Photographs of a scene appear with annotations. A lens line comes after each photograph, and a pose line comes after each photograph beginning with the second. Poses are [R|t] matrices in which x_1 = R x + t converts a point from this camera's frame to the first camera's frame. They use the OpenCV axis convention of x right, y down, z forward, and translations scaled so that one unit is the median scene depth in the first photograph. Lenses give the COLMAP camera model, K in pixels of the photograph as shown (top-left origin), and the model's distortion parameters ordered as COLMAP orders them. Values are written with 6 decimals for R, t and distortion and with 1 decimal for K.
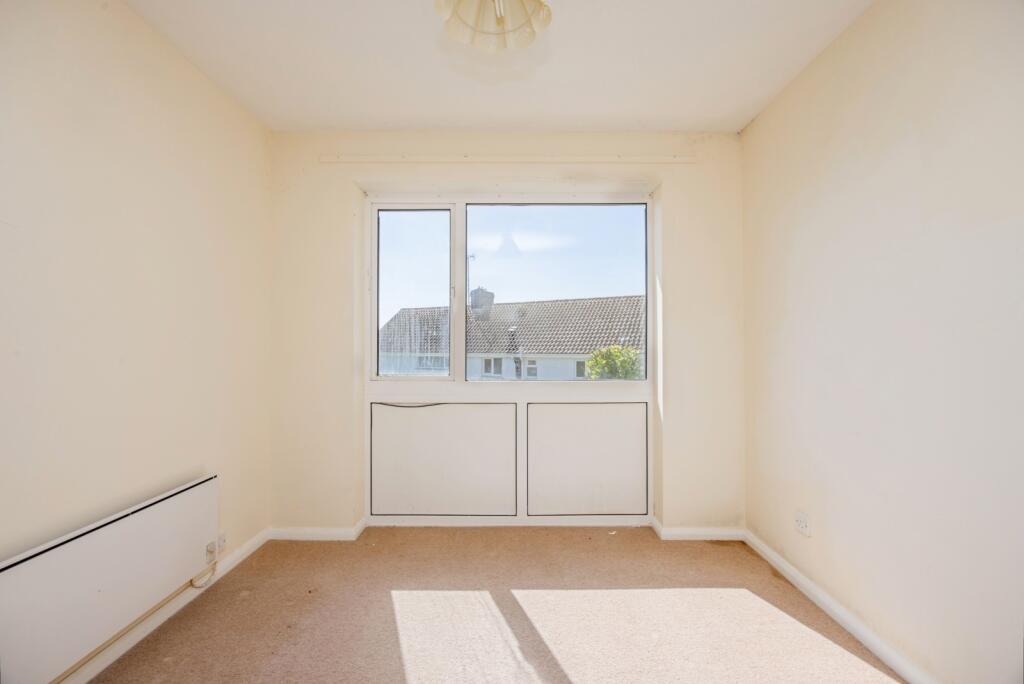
lens RADIAL K [[434.3, 0, 512.0], [0, 434.3, 342.0], [0, 0, 1]] dist [-0.002349, 0.000379]
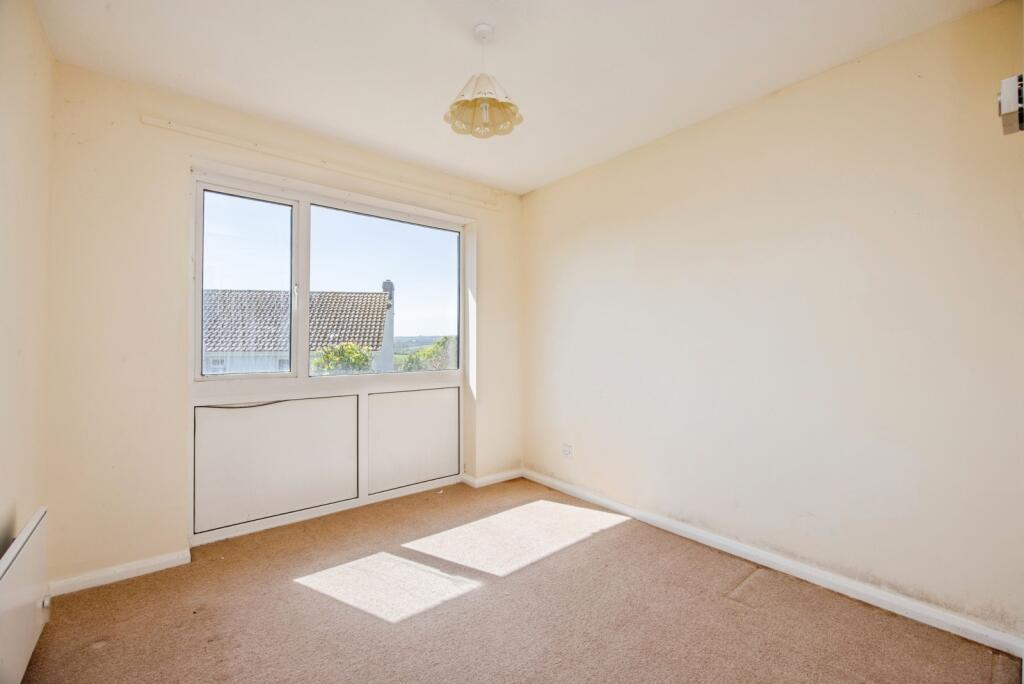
lens RADIAL K [[434.3, 0, 512.0], [0, 434.3, 342.0], [0, 0, 1]] dist [-0.002349, 0.000379]
pose [[0.765993, 0.004332, 0.642835, -0.429669], [-0.009150, 0.999949, 0.004164, -0.002075], [-0.642784, -0.009071, 0.765993, -0.095091]]
